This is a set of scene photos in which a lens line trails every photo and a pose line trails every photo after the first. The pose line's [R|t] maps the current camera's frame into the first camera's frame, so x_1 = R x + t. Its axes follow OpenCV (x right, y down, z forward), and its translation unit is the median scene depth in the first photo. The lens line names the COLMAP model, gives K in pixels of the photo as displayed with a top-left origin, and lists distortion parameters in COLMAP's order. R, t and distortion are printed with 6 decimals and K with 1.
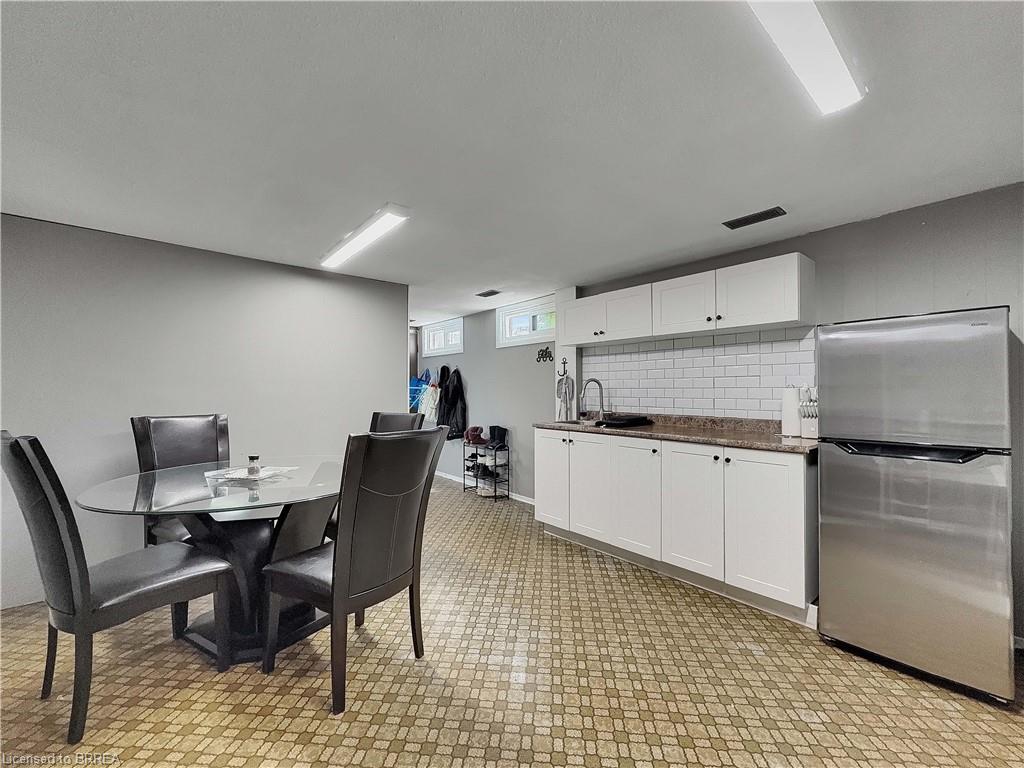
lens RADIAL K [[420.6, 0, 512.0], [0, 420.6, 384.0], [0, 0, 1]] dist [0.002871, 0.000125]
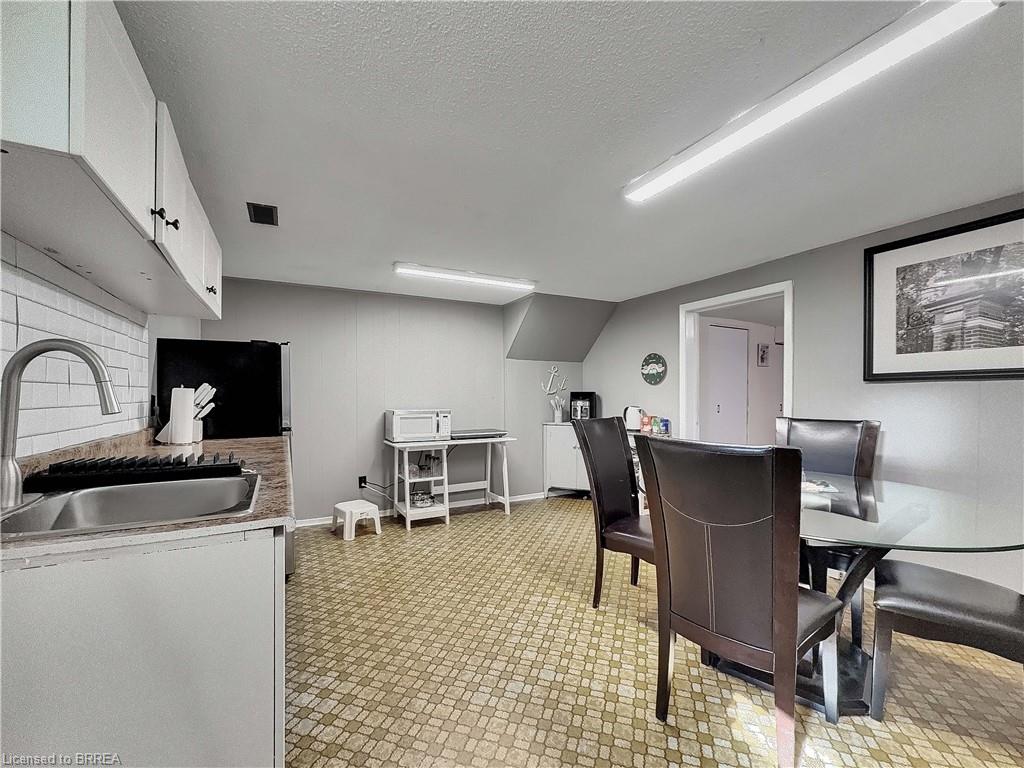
lens RADIAL K [[420.6, 0, 512.0], [0, 420.6, 384.0], [0, 0, 1]] dist [0.002871, 0.000125]
pose [[-0.976201, 0.003536, 0.216838, -0.207513], [-0.005866, 0.999071, -0.042699, 0.037672], [-0.216788, -0.042955, -0.975273, 1.899946]]
